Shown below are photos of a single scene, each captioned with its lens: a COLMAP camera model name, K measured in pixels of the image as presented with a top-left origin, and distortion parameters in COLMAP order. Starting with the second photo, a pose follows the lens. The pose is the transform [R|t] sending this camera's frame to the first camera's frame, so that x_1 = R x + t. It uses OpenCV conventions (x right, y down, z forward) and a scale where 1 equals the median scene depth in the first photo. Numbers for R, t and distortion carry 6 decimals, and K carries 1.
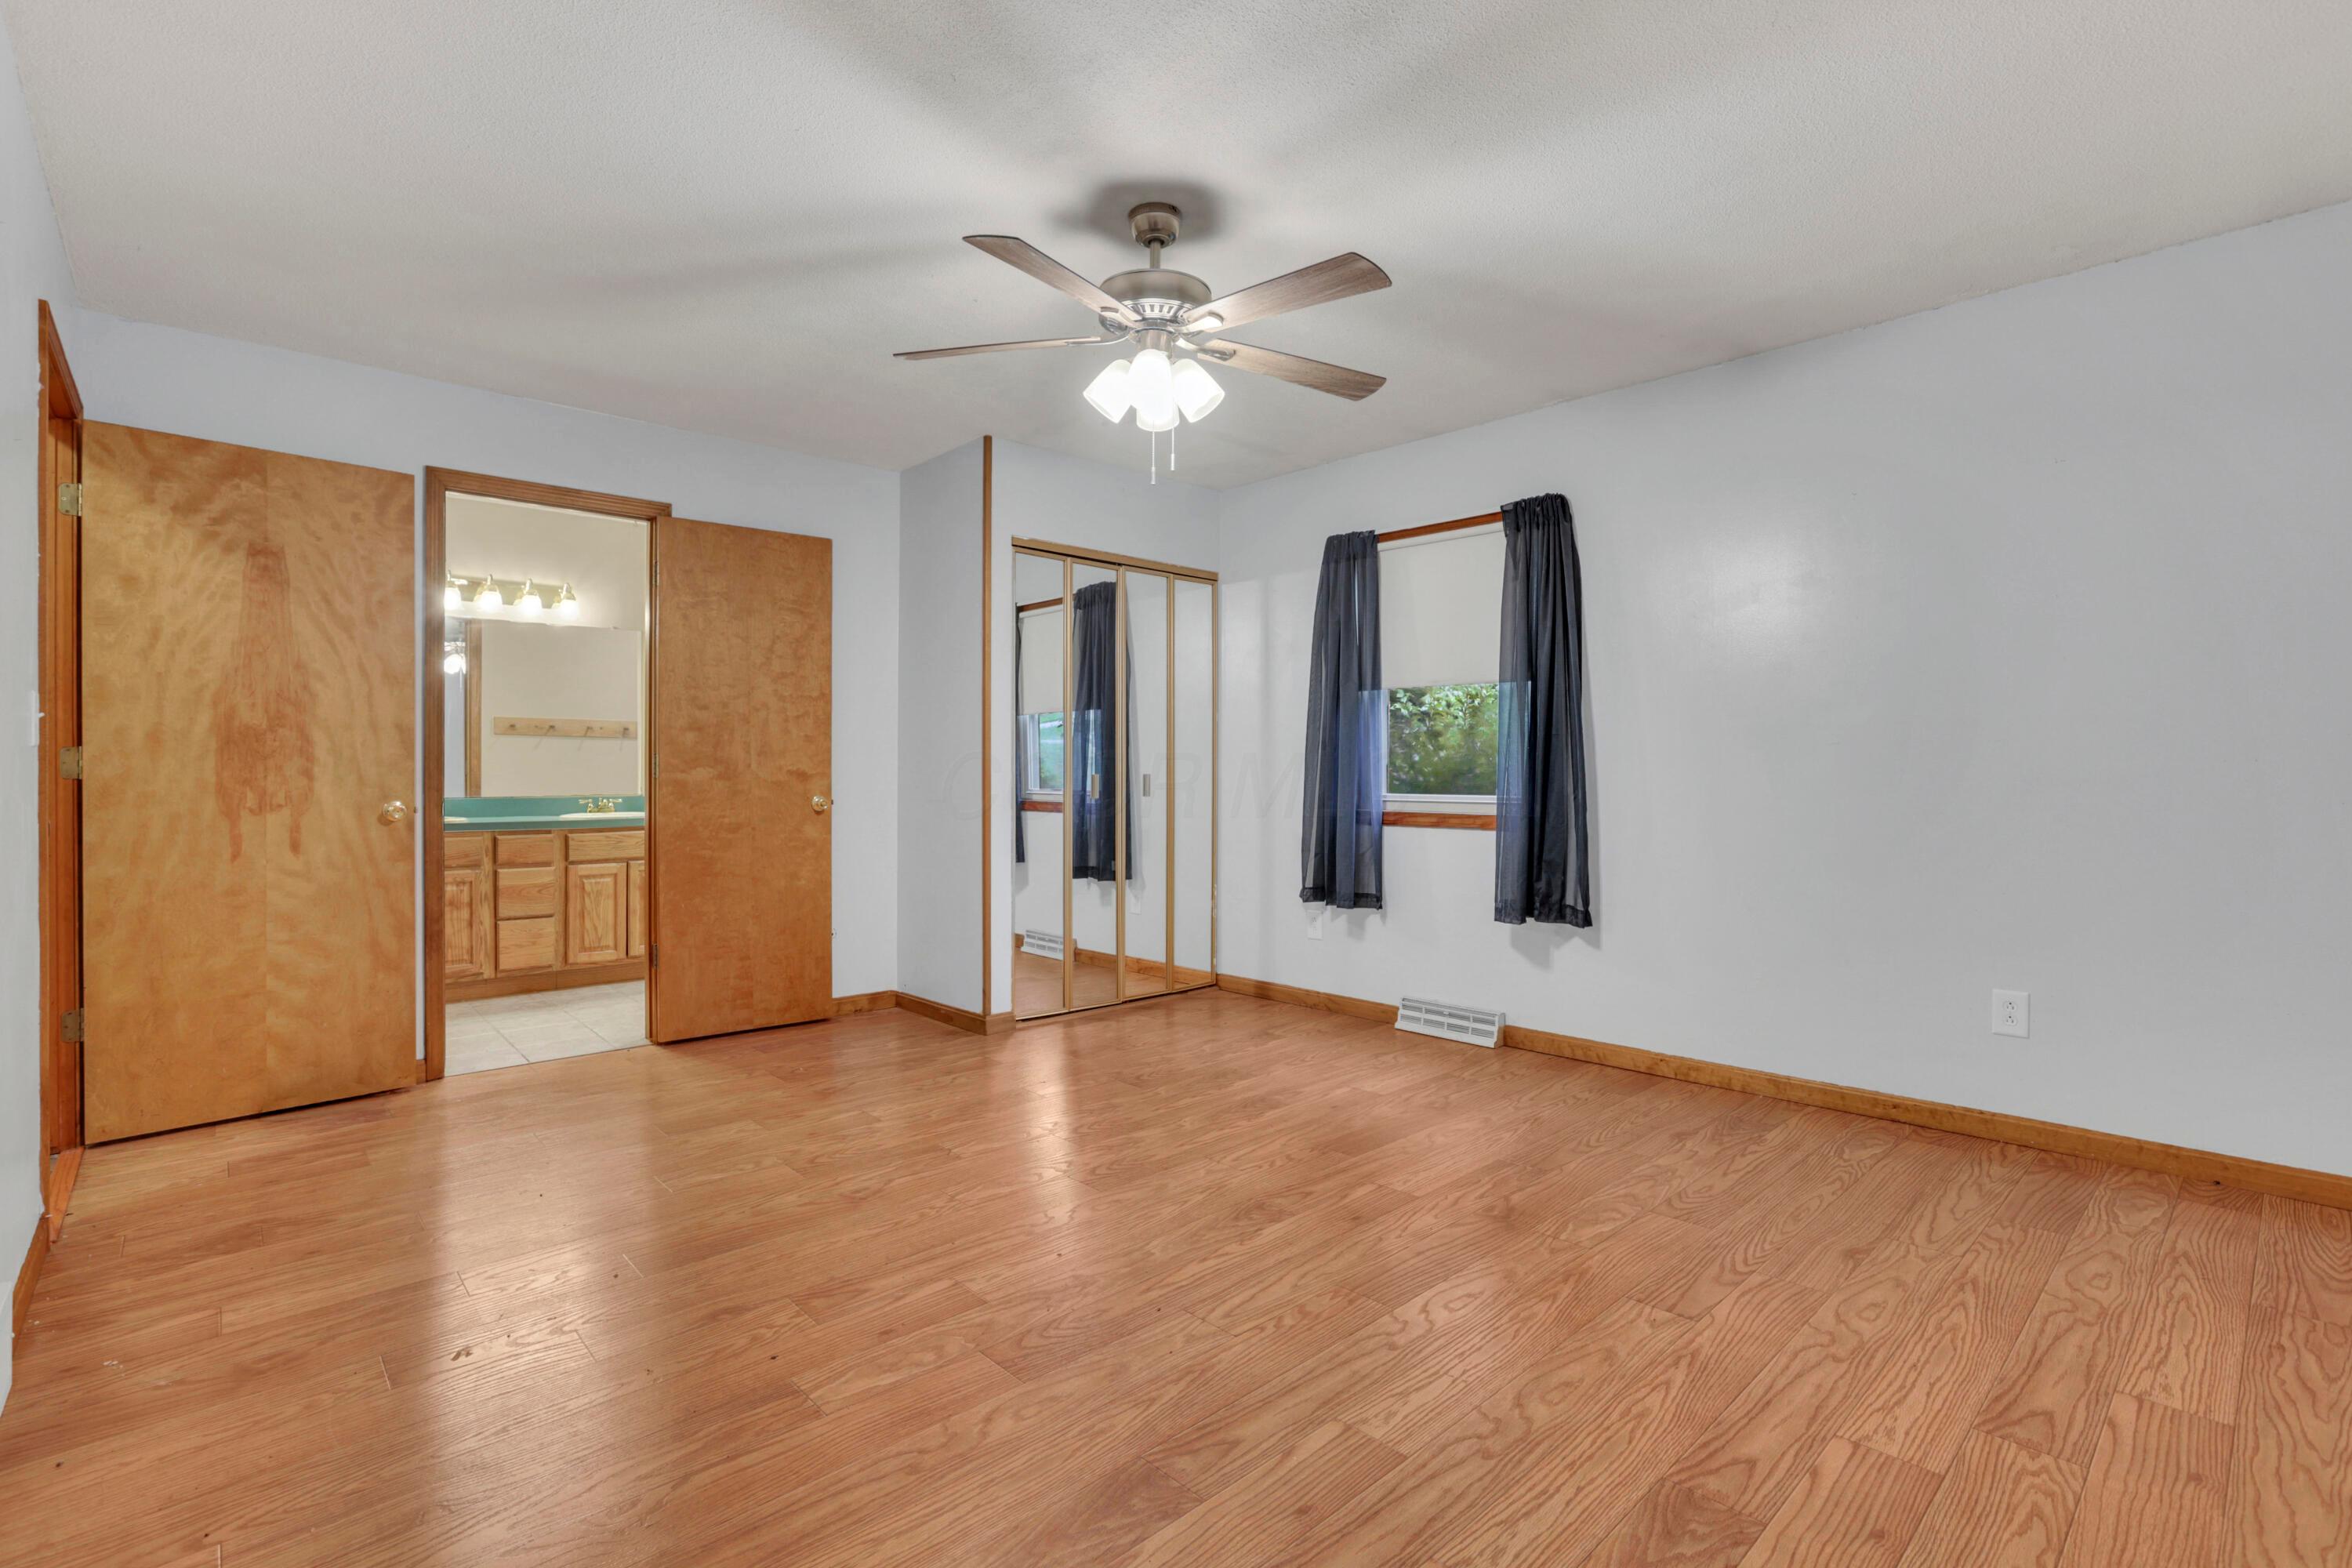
lens RADIAL K [[1071.2, 0, 1168.3], [0, 1071.2, 783.1], [0, 0, 1]] dist [-0.037309, 0.001145]
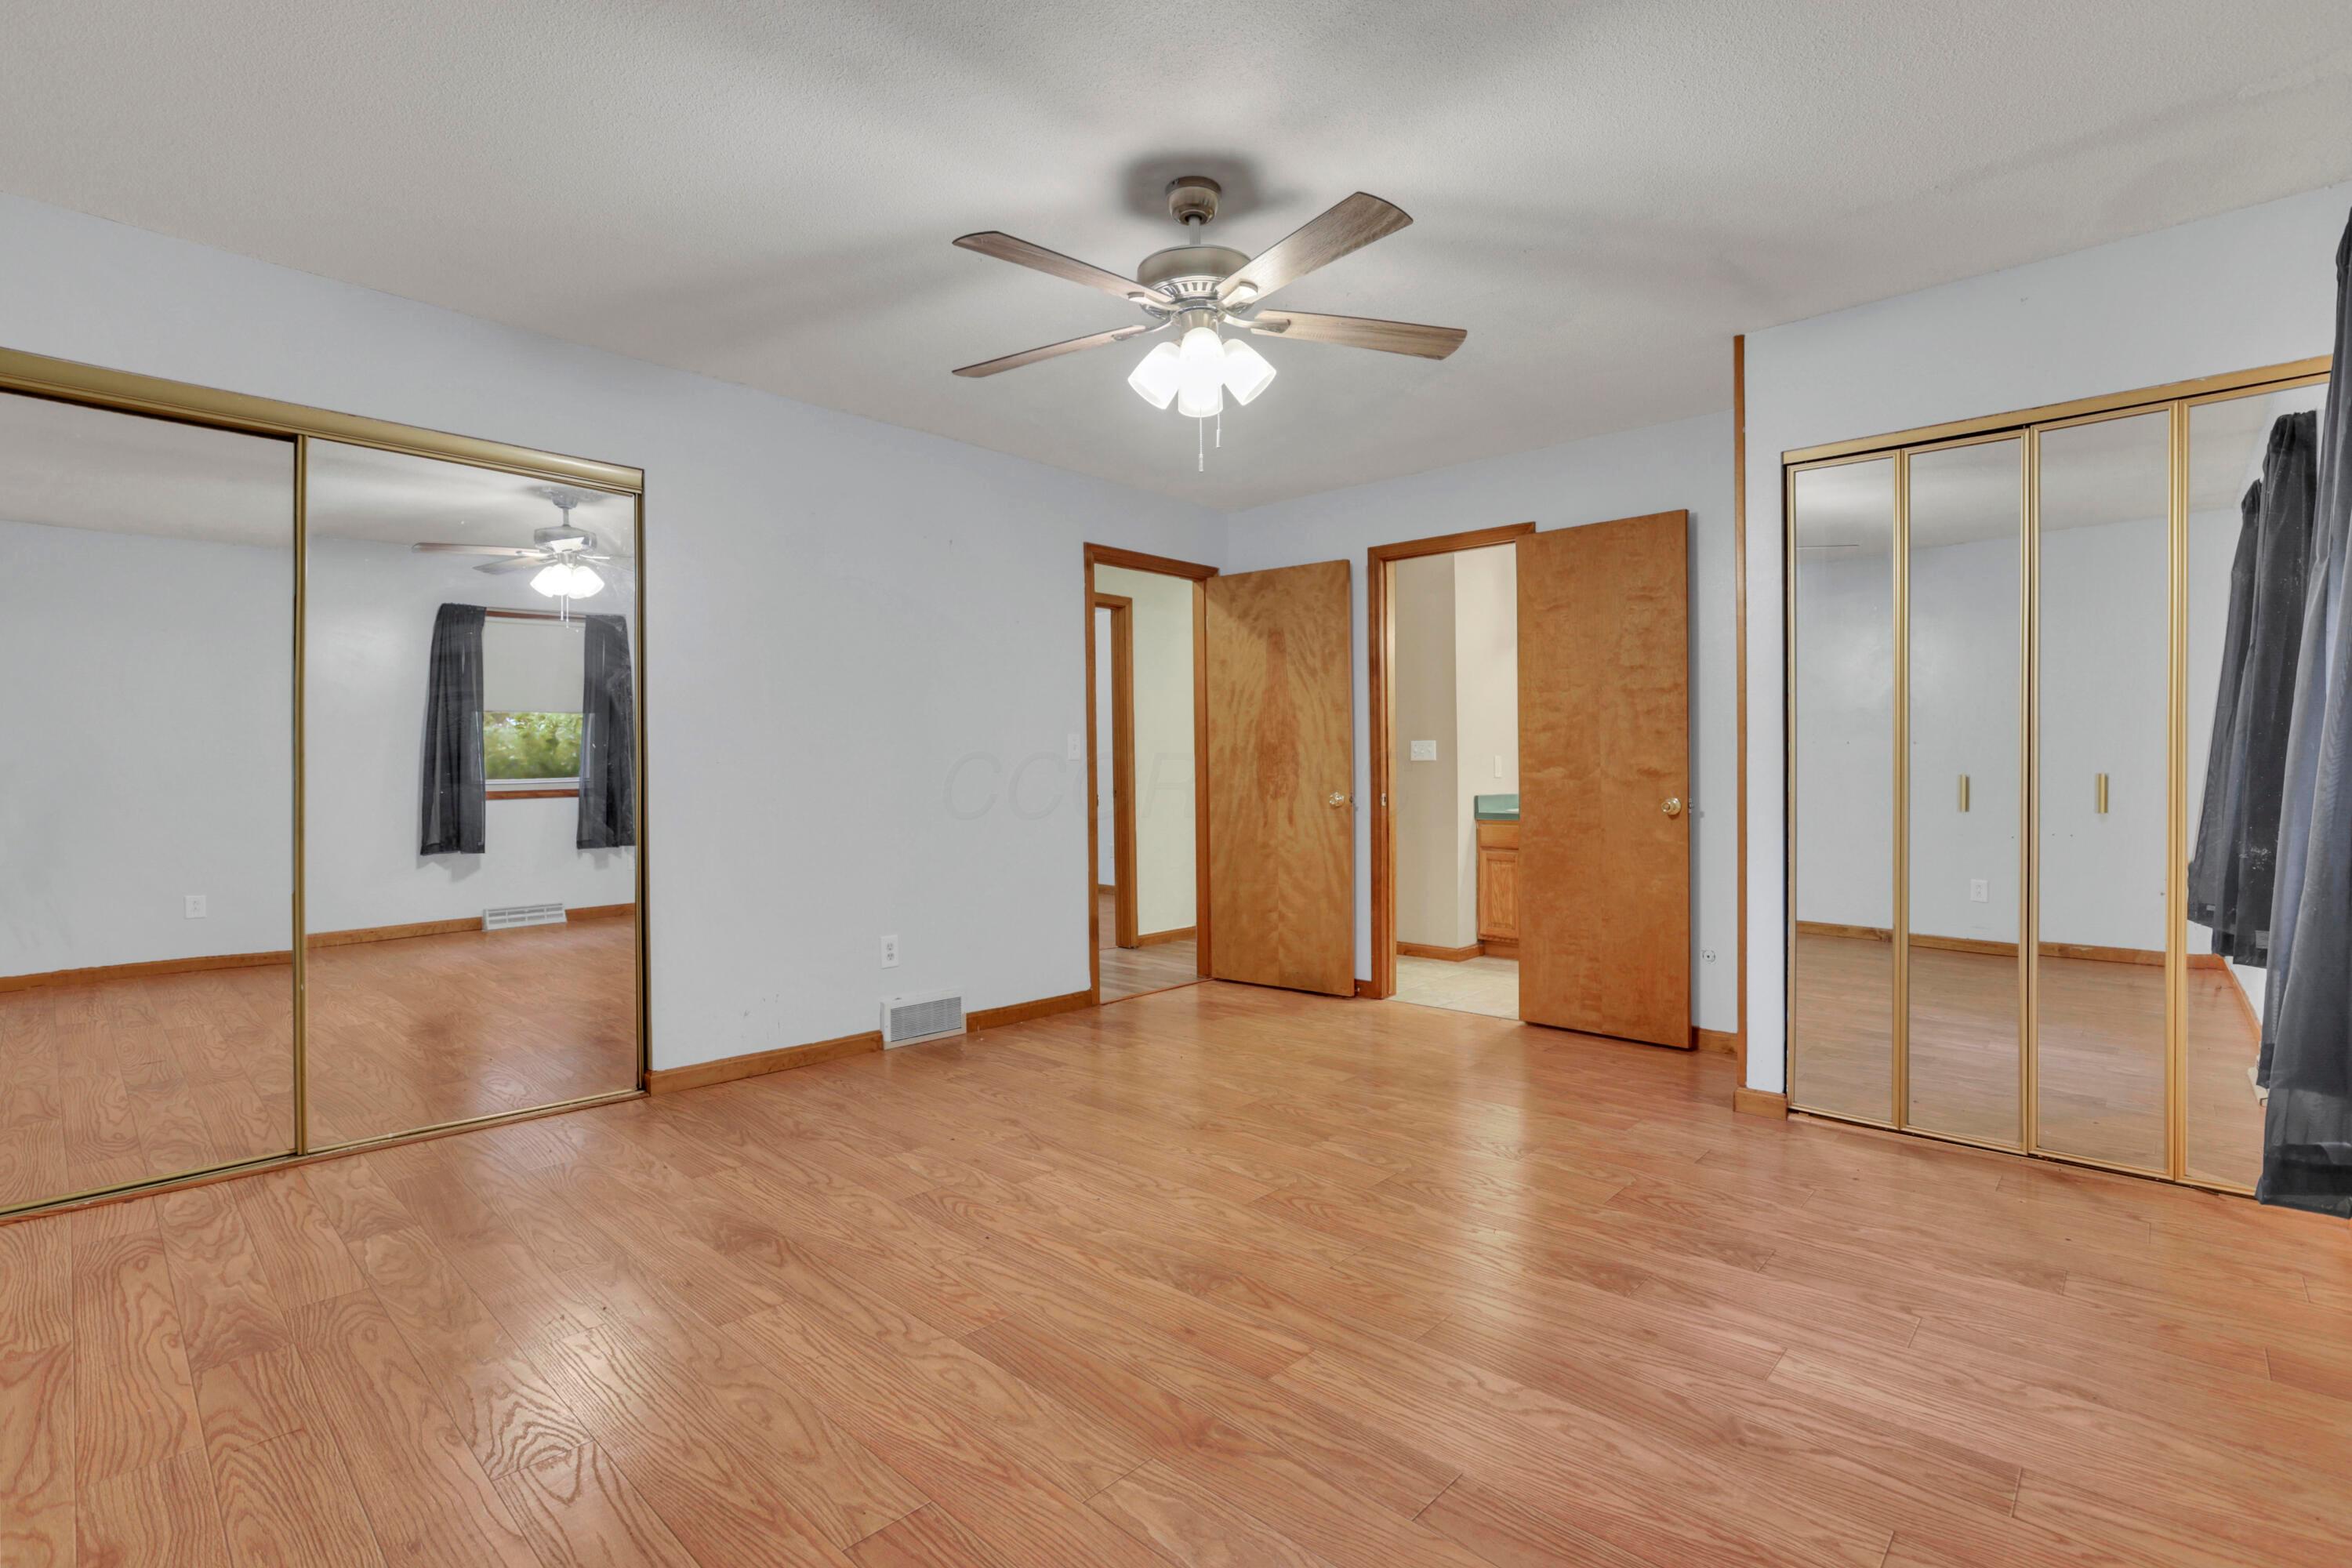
lens RADIAL K [[1071.2, 0, 1173.1], [0, 1071.2, 778.1], [0, 0, 1]] dist [-0.037309, 0.001145]
pose [[0.080327, 0.001310, -0.996768, 0.710642], [-0.010877, 0.999941, 0.000437, -0.000510], [0.996709, 0.010806, 0.080337, 0.683204]]
